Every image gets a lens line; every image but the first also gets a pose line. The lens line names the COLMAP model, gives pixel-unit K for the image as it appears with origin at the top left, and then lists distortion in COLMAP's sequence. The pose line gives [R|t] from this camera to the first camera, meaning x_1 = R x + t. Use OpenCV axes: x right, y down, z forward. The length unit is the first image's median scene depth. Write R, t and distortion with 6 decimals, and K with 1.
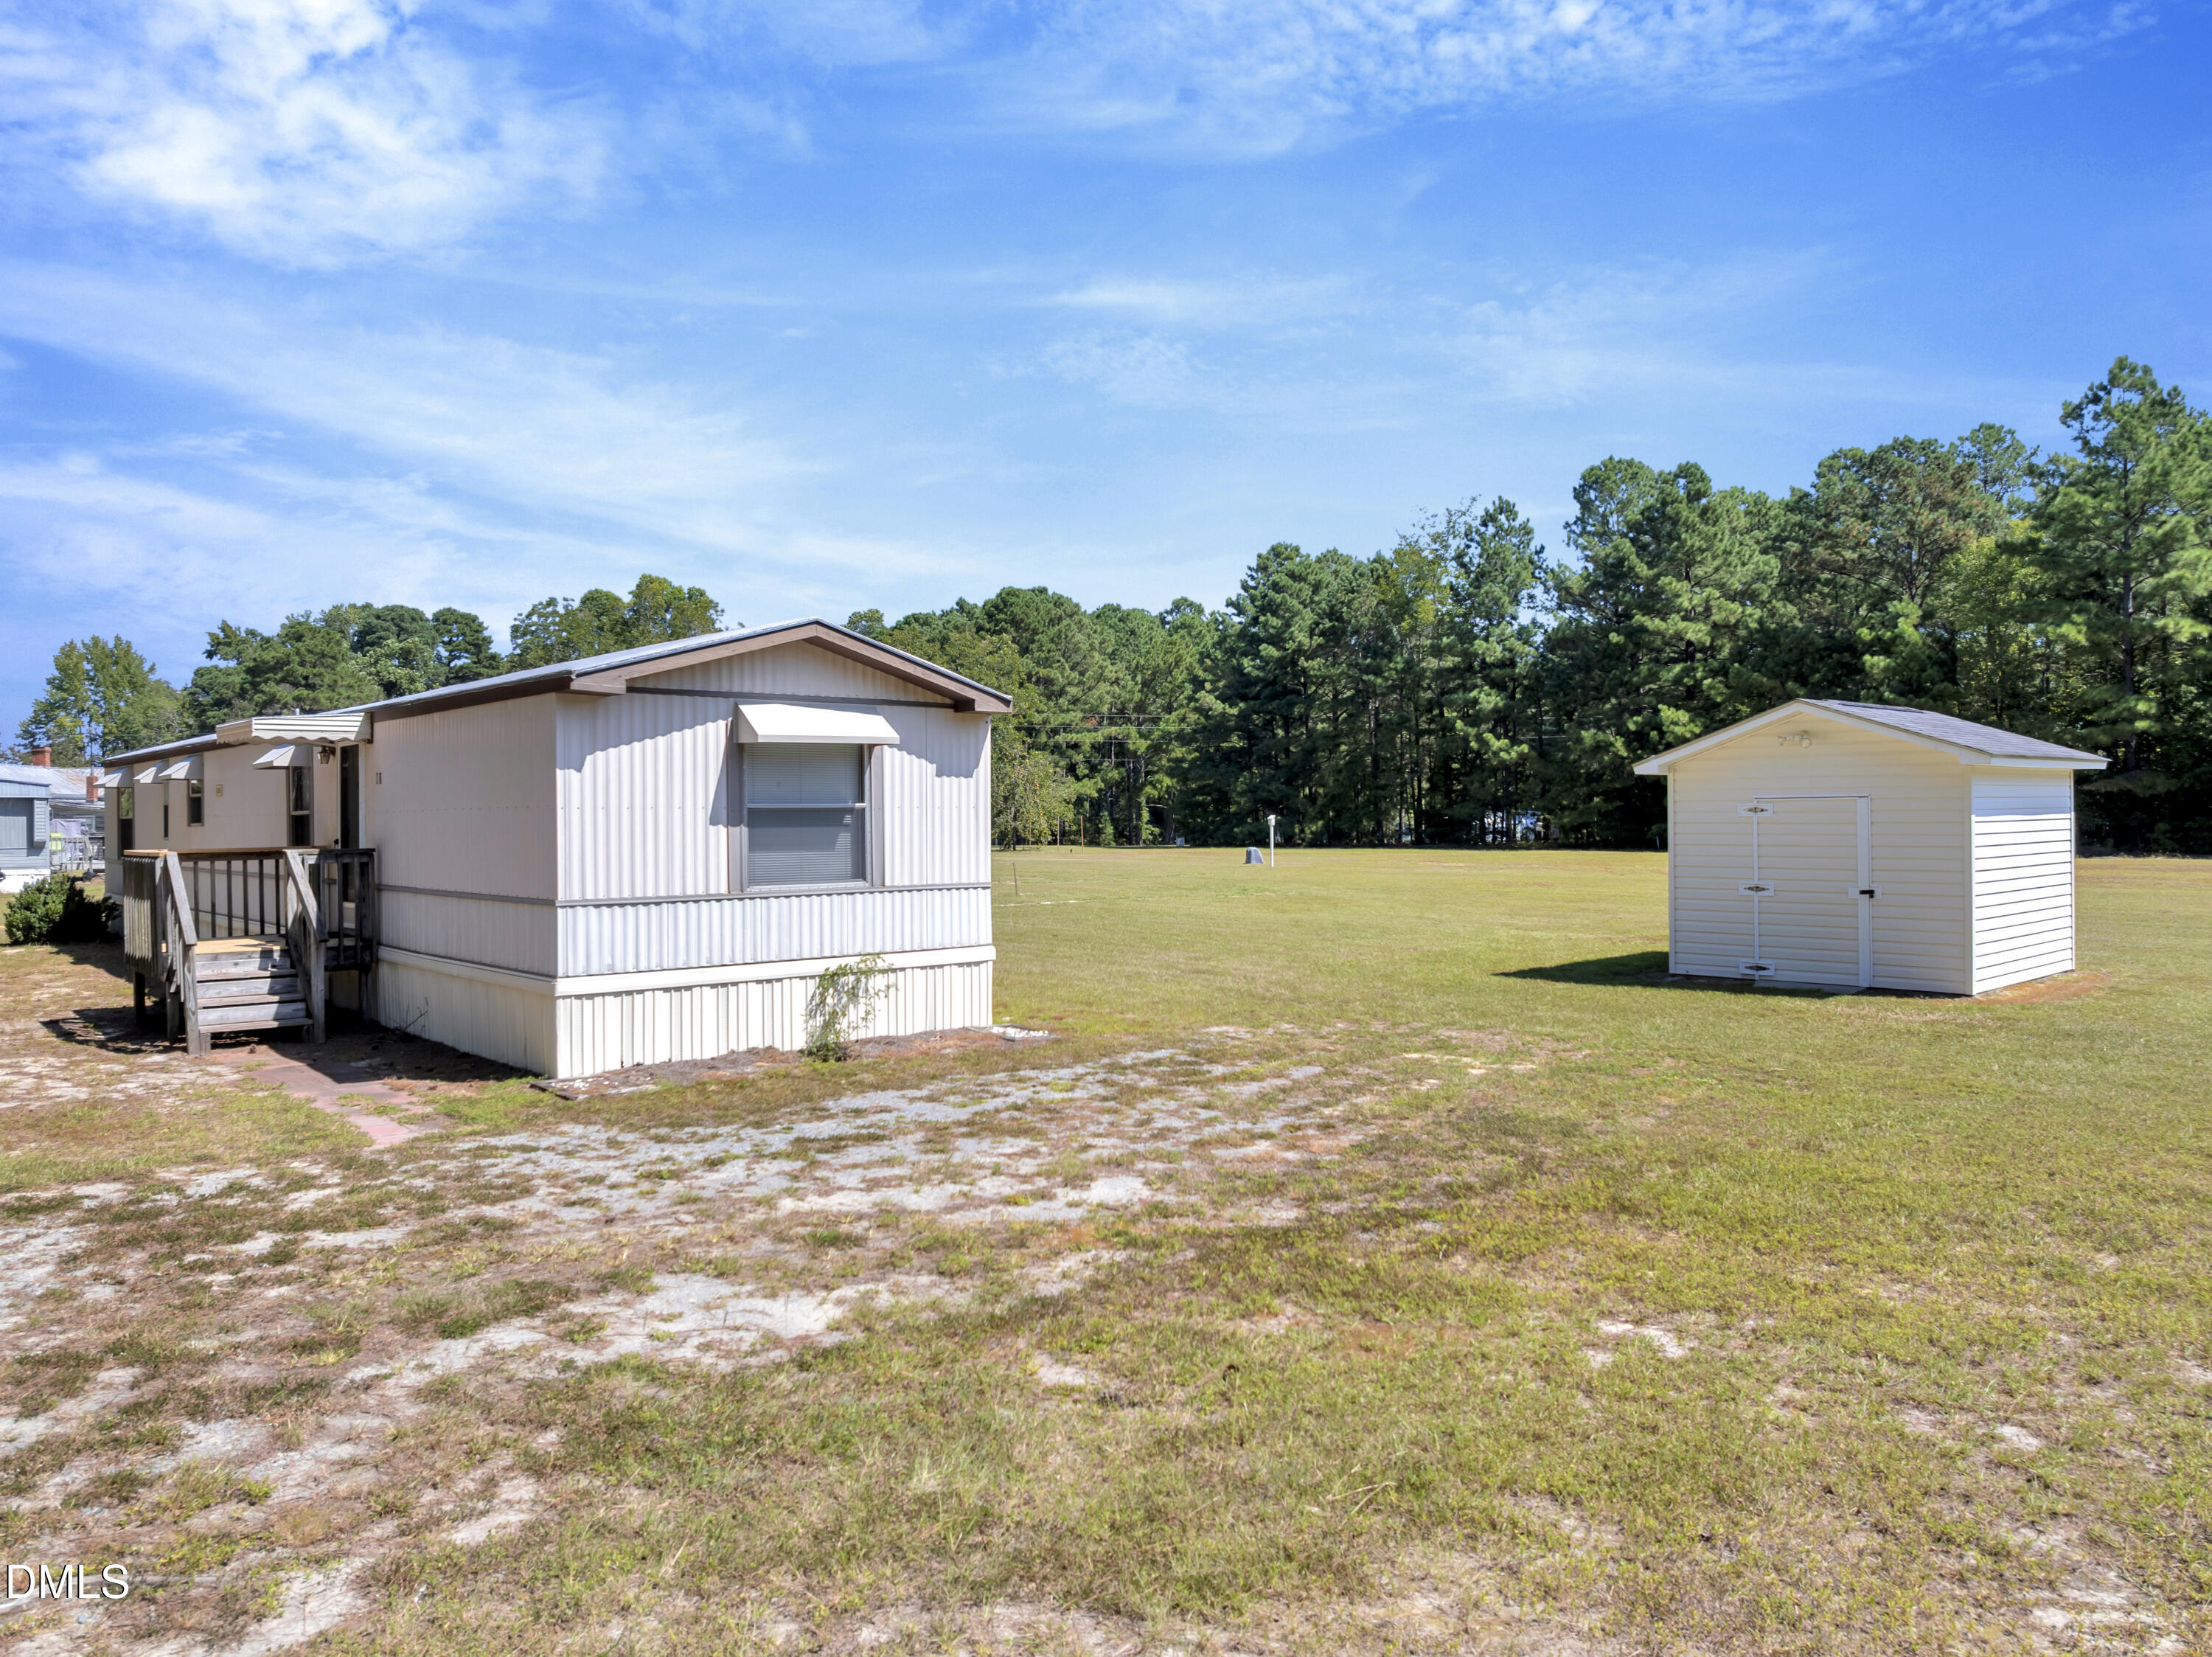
lens RADIAL K [[1576.7, 0, 1136.9], [0, 1576.7, 799.6], [0, 0, 1]] dist [-0.055742, 0.015329]
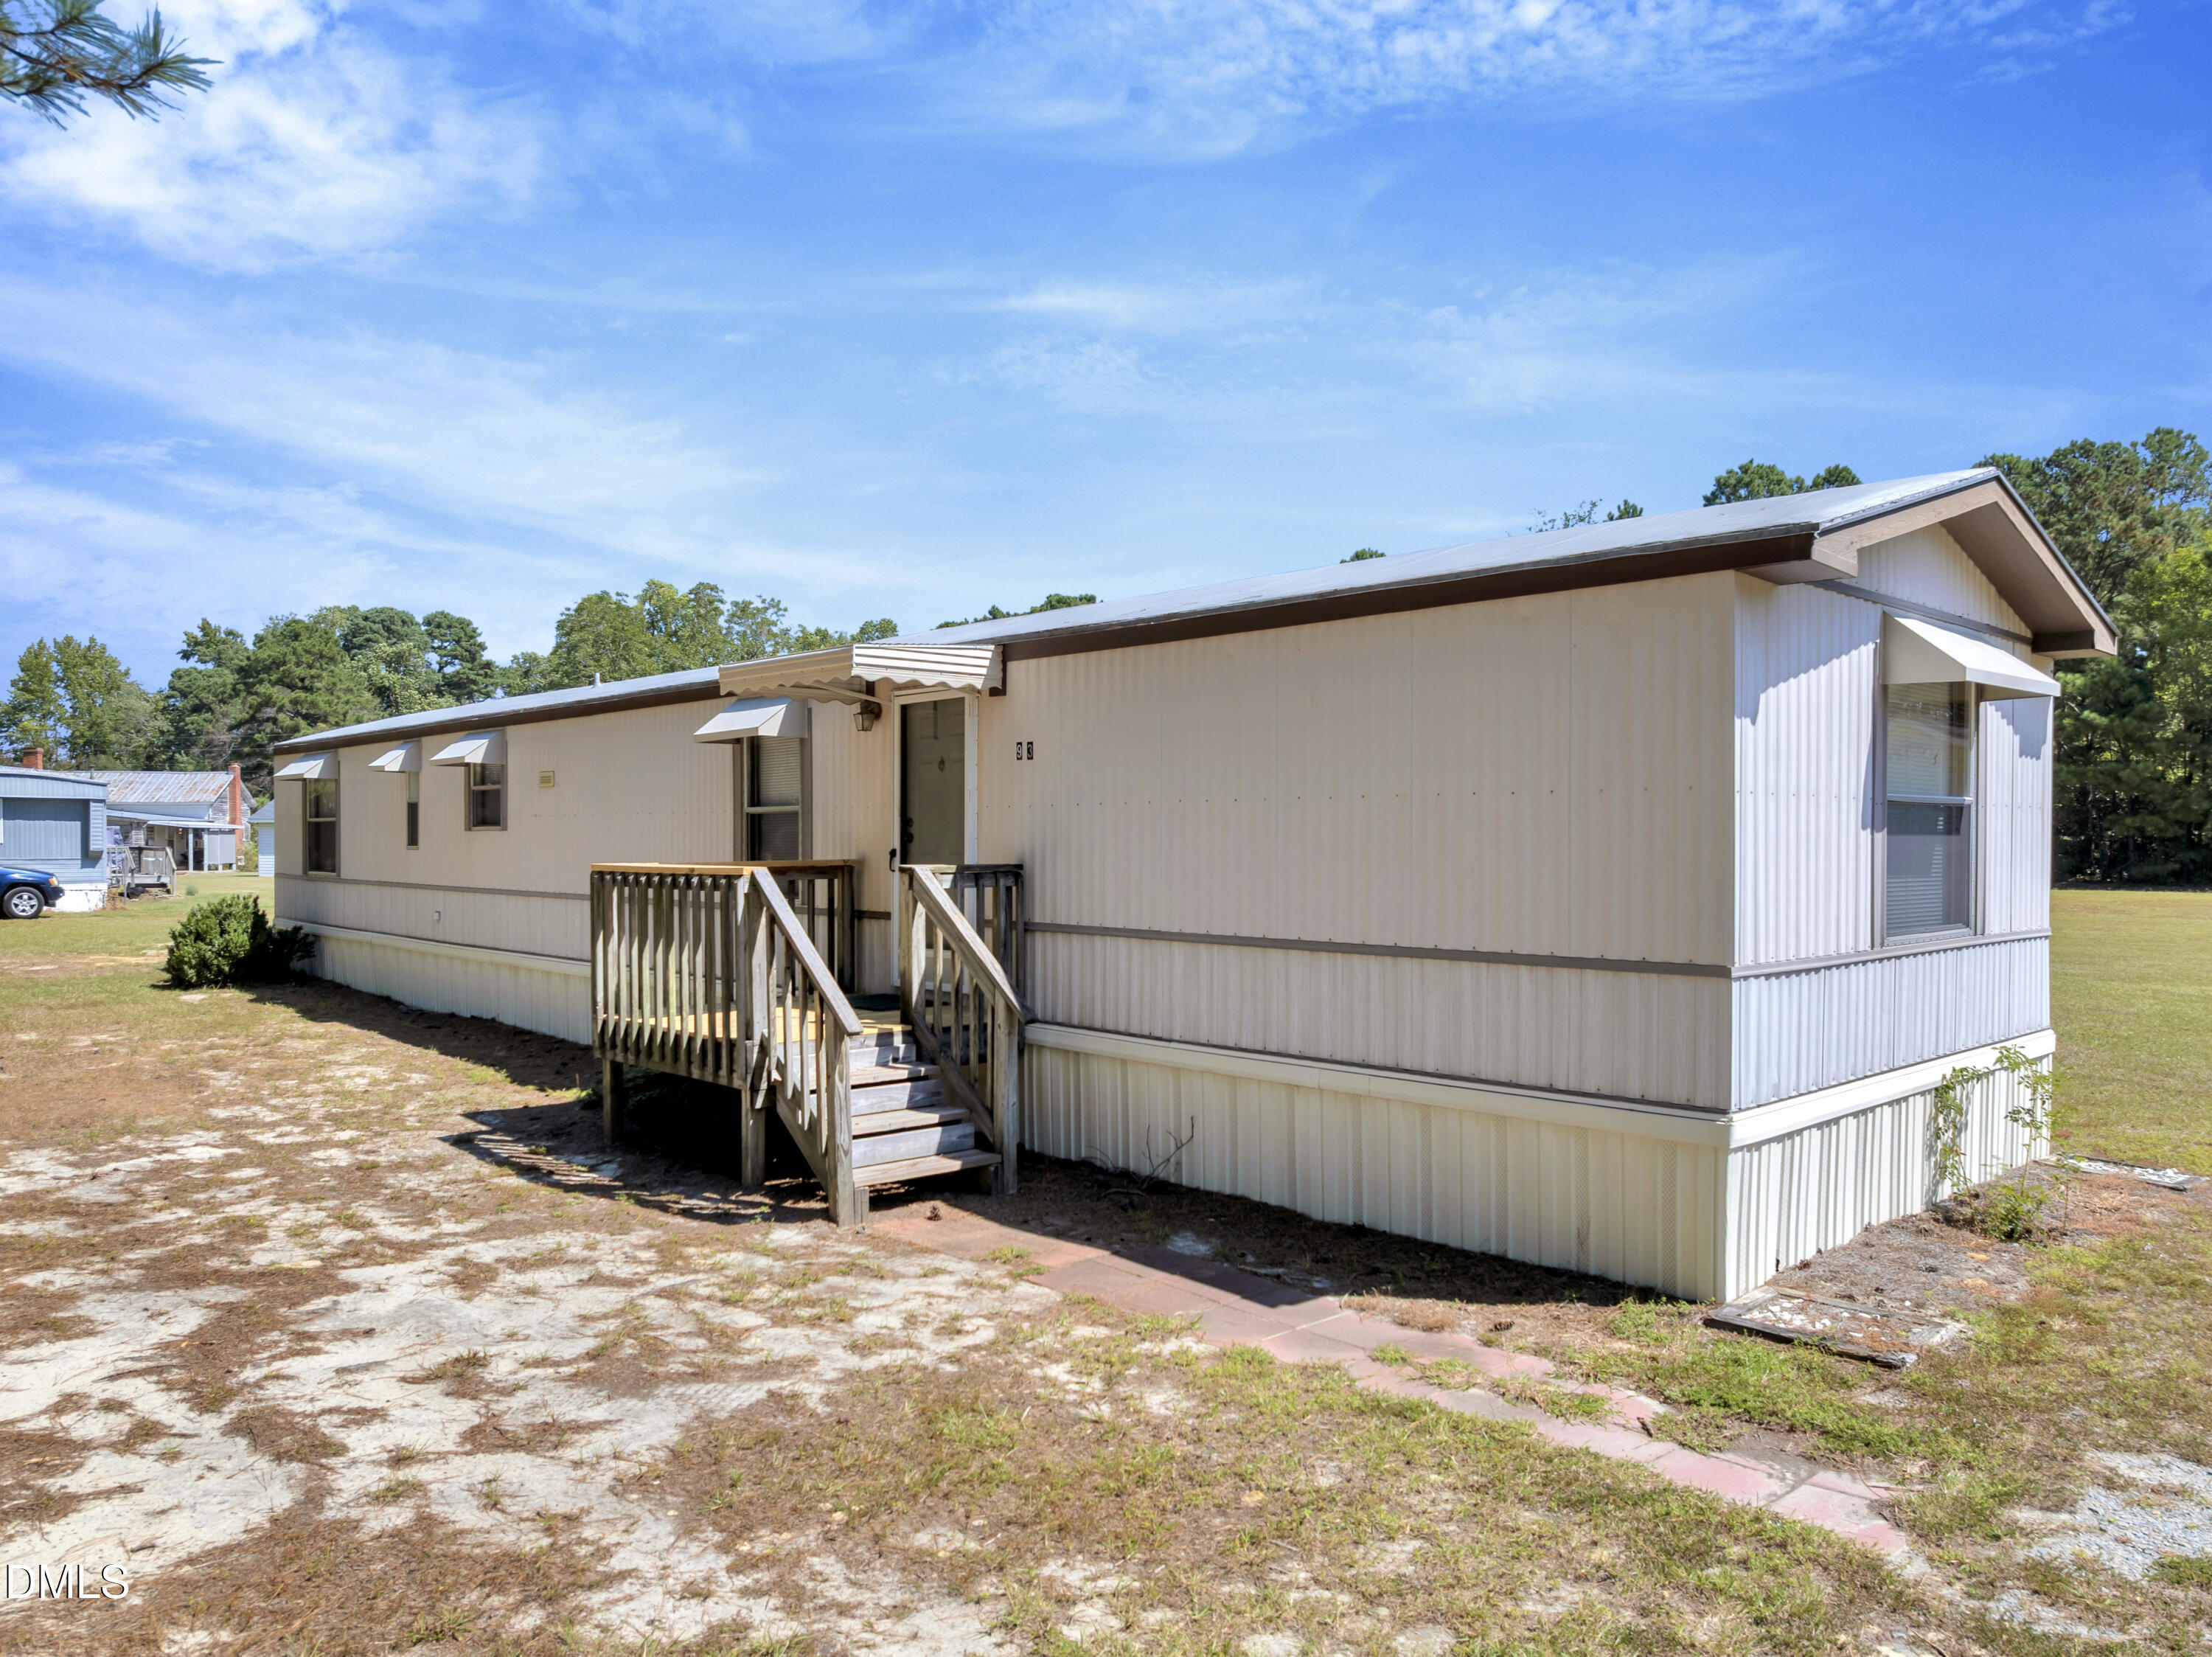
lens RADIAL K [[1572.2, 0, 1106.0], [0, 1572.2, 828.5], [0, 0, 1]] dist [-0.003030, -0.066687]
pose [[0.999804, 0.012109, 0.015633, -0.518199], [-0.012160, 0.999921, 0.003212, 0.016663], [-0.015593, -0.003401, 0.999873, 0.417408]]
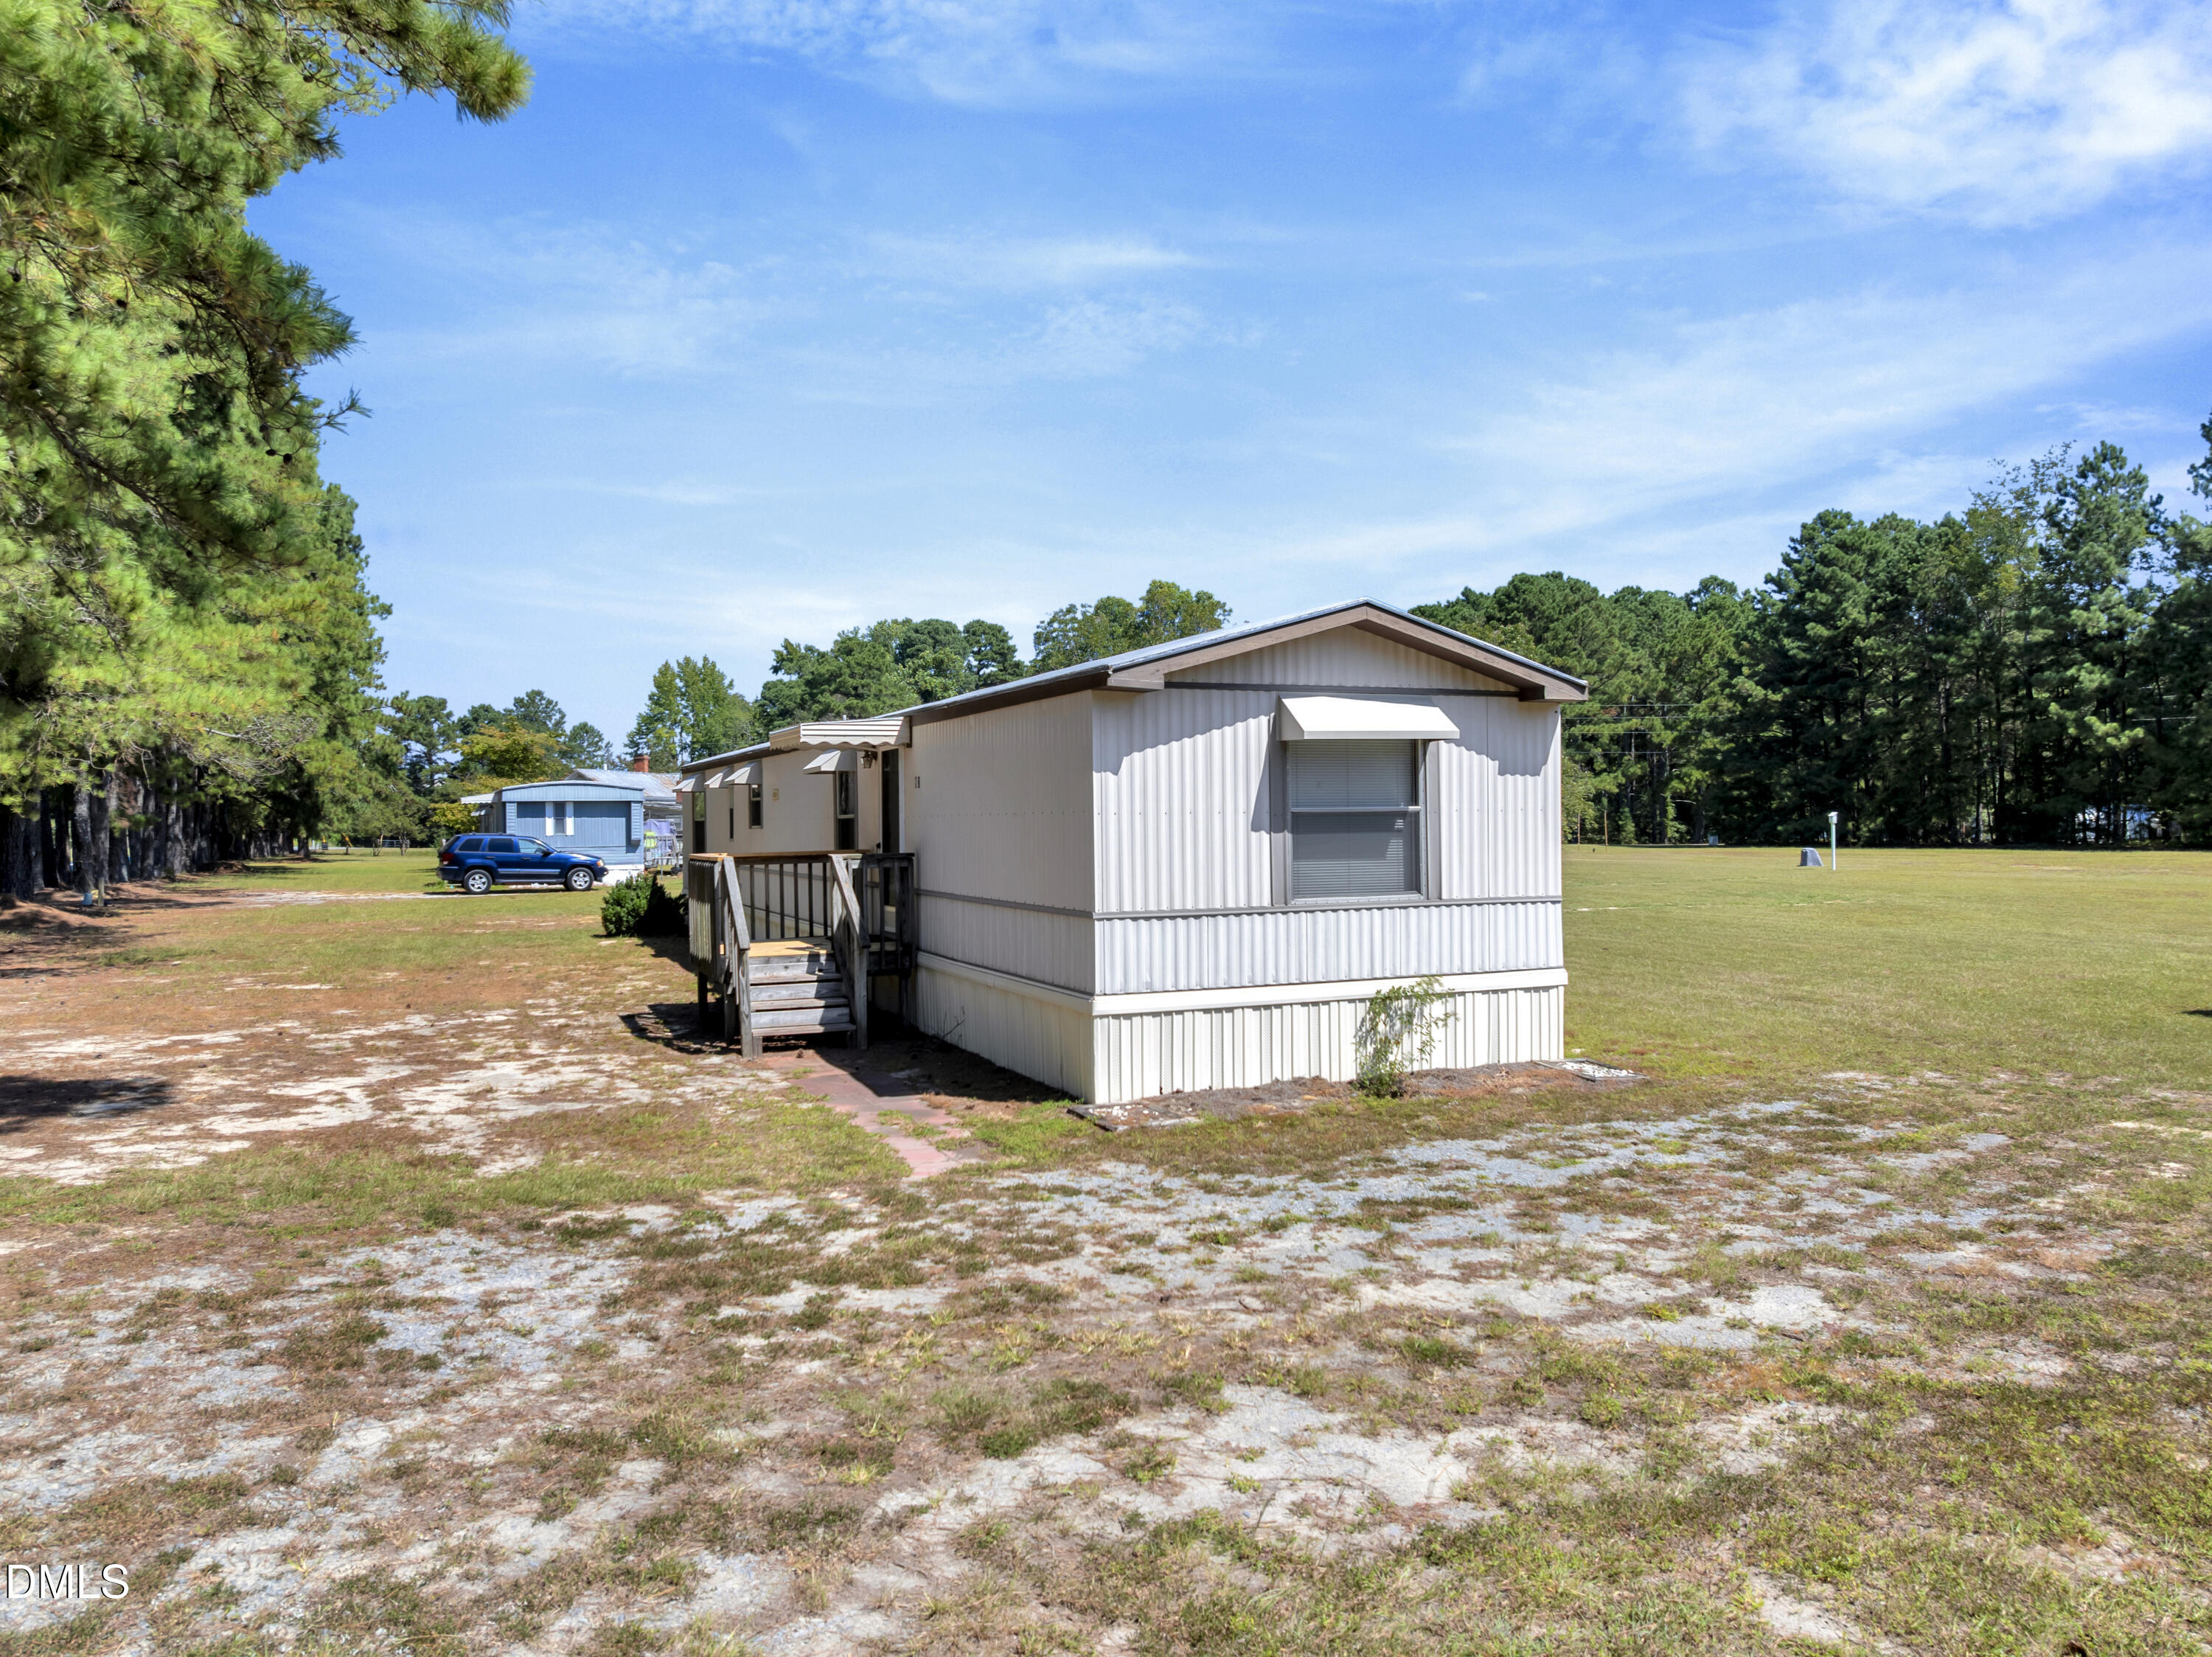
lens RADIAL K [[1577.5, 0, 1105.0], [0, 1577.5, 774.9], [0, 0, 1]] dist [0.001323, -0.131656]
pose [[0.944359, -0.010528, -0.328749, -0.047448], [0.006072, 0.999875, -0.014580, -0.003304], [0.328861, 0.011773, 0.944305, 0.098625]]
